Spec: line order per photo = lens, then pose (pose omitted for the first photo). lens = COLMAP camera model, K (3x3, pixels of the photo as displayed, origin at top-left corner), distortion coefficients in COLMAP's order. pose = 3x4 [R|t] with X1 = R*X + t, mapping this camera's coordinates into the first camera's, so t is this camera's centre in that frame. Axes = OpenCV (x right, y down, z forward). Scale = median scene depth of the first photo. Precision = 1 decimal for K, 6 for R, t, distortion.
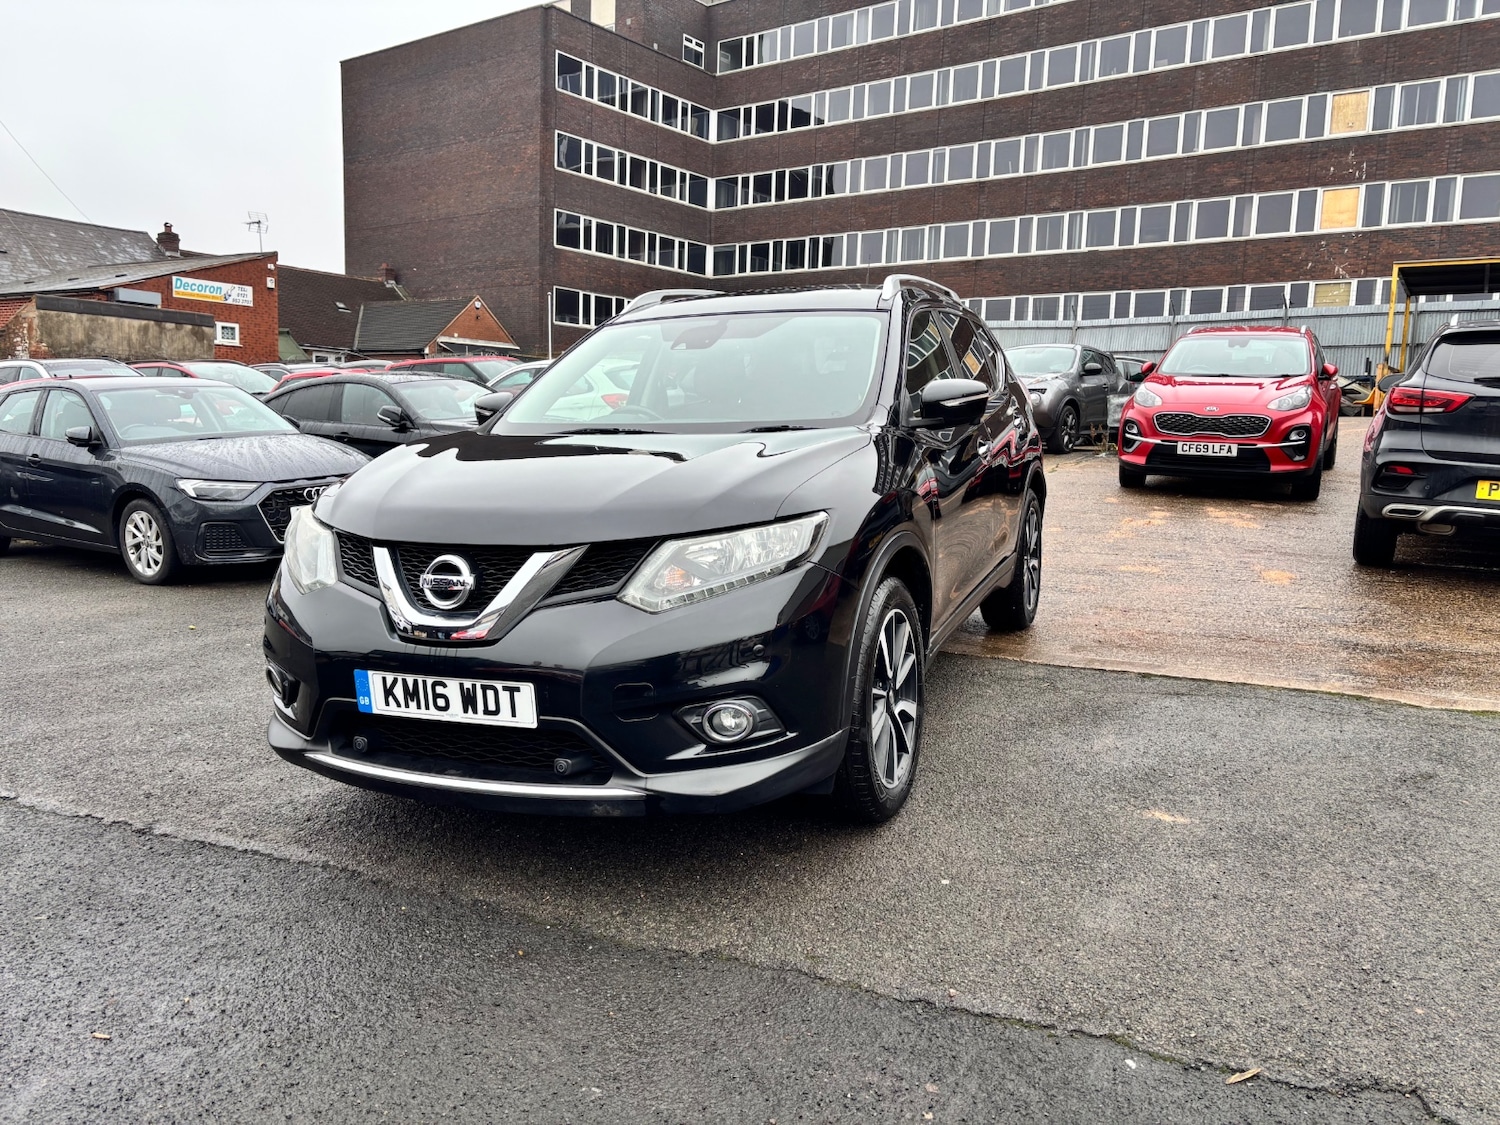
lens RADIAL K [[1136.8, 0, 754.7], [0, 1136.8, 553.0], [0, 0, 1]] dist [0.055870, -0.062201]
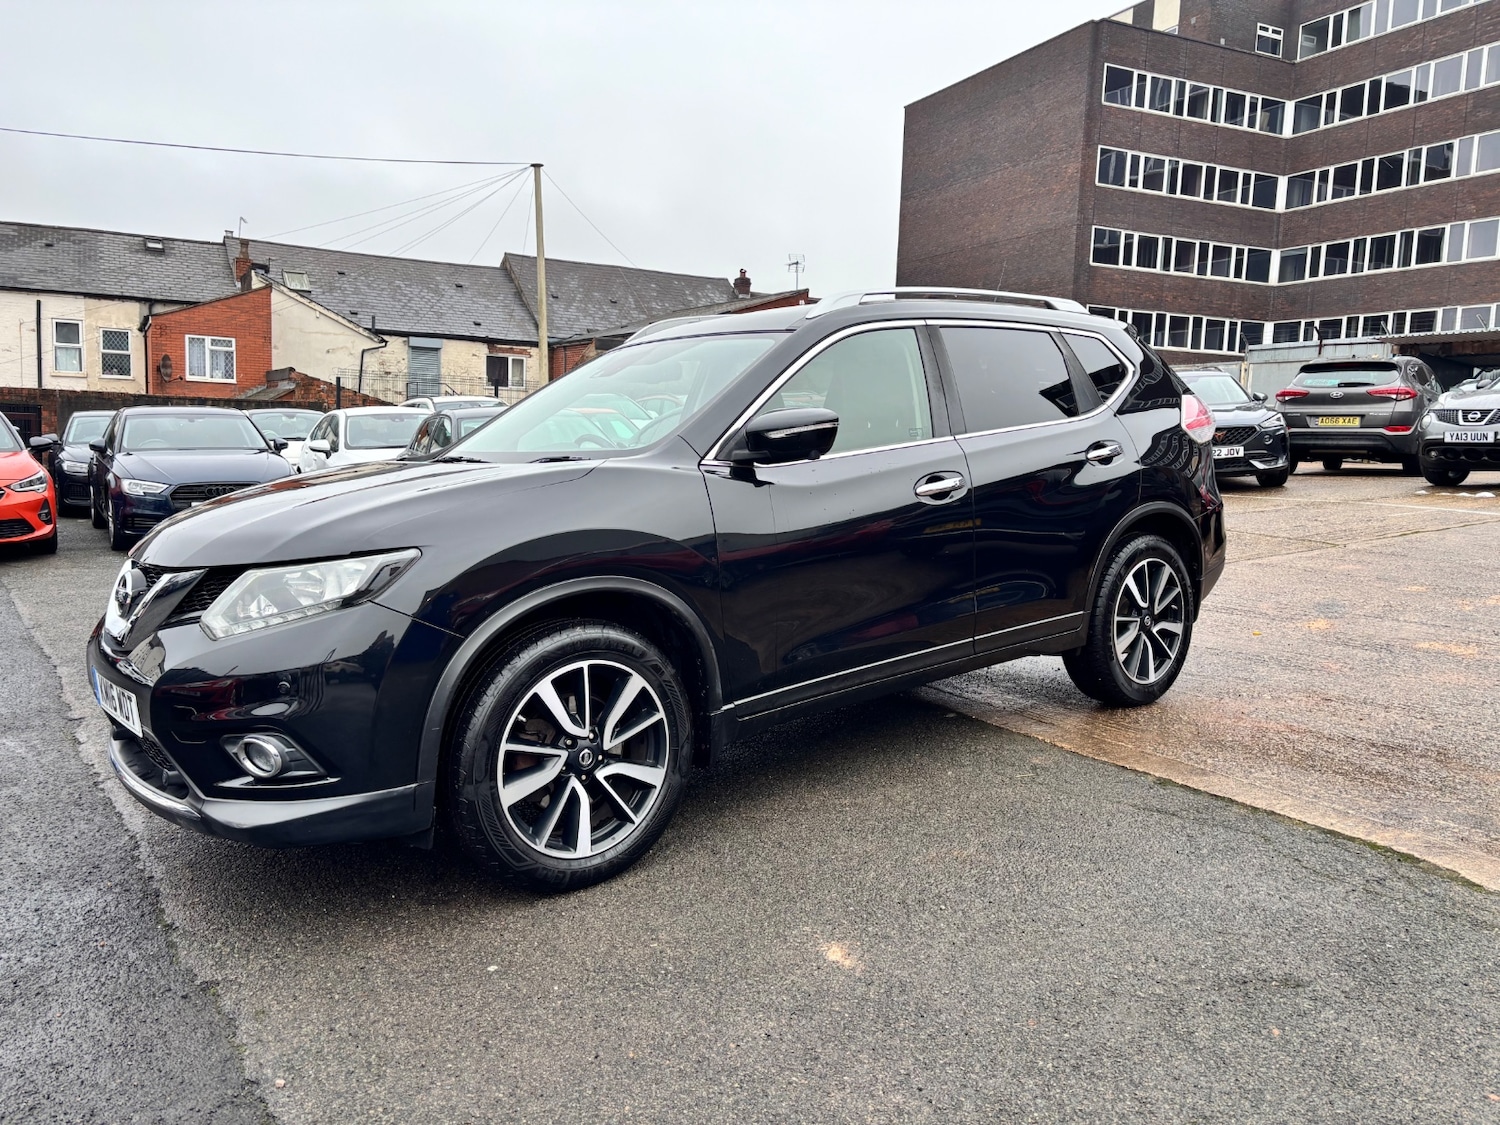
lens RADIAL K [[1118.2, 0, 750.0], [0, 1118.2, 562.5], [0, 0, 1]] dist [0.056126, -0.063434]
pose [[0.874028, 0.060823, -0.482053, 0.047900], [-0.064585, 0.997873, 0.008805, -0.003303], [0.481563, 0.023438, 0.876098, 0.020356]]
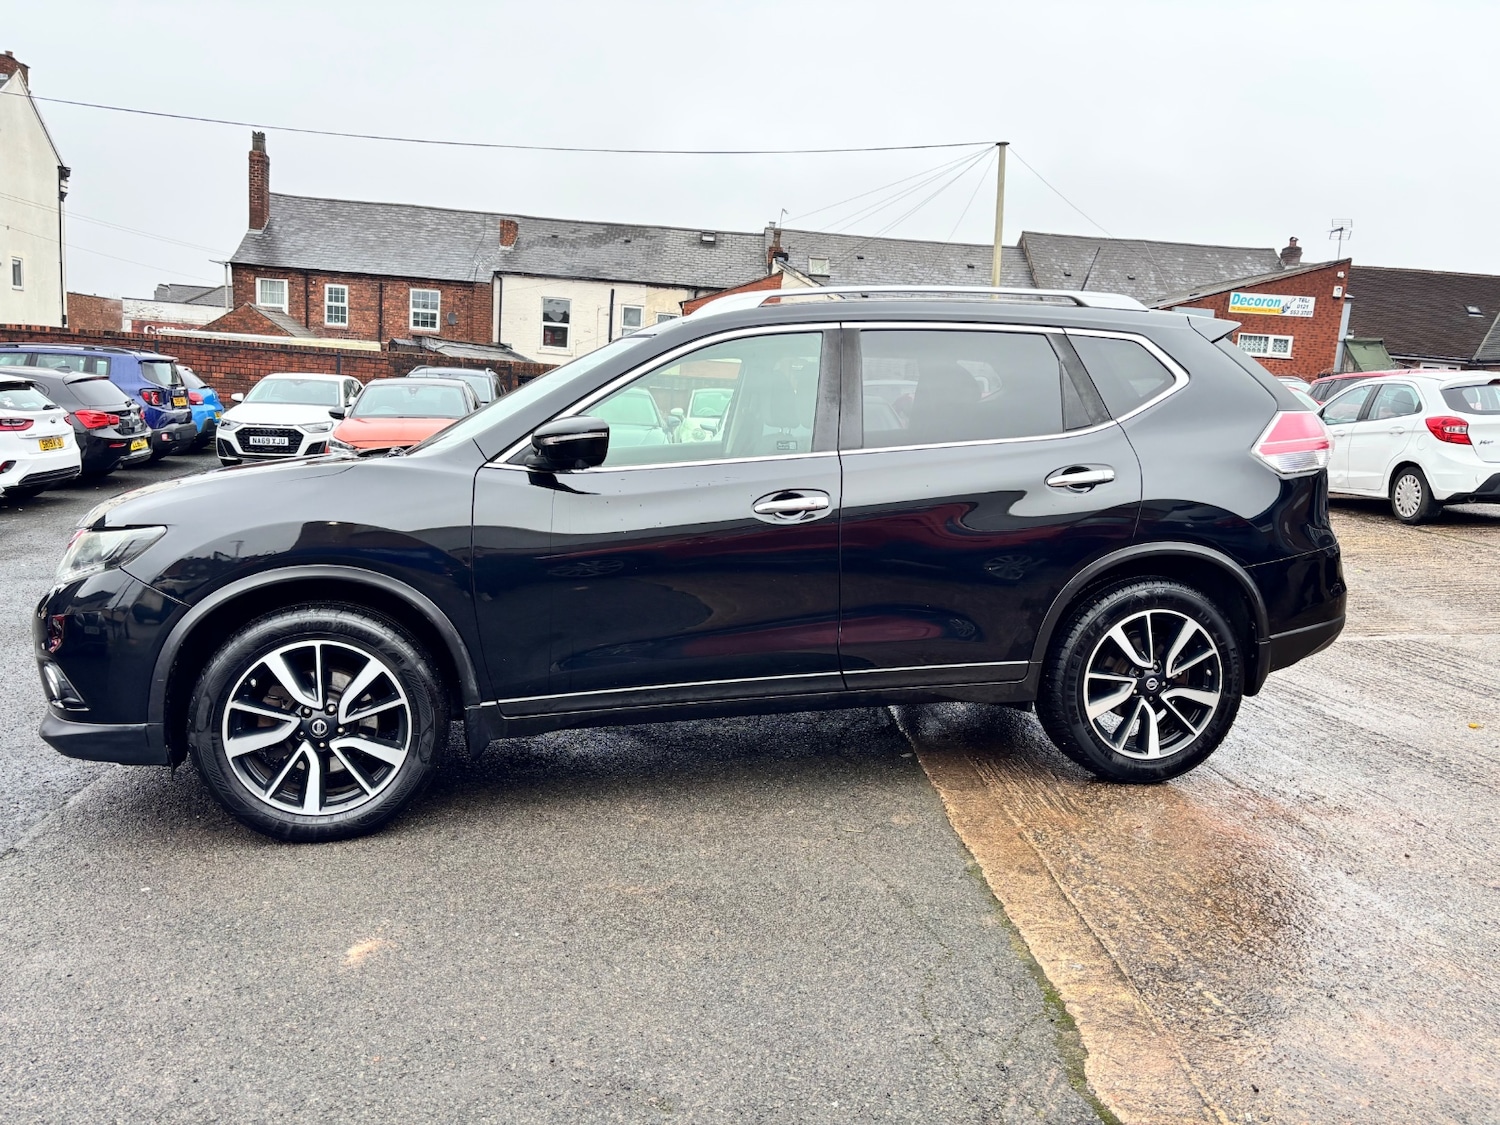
lens RADIAL K [[1136.8, 0, 754.7], [0, 1136.8, 553.0], [0, 0, 1]] dist [0.055870, -0.062201]
pose [[0.549394, 0.133270, -0.824867, 0.084452], [-0.140517, 0.987875, 0.066017, -0.010867], [0.823663, 0.079638, 0.561459, 0.055146]]
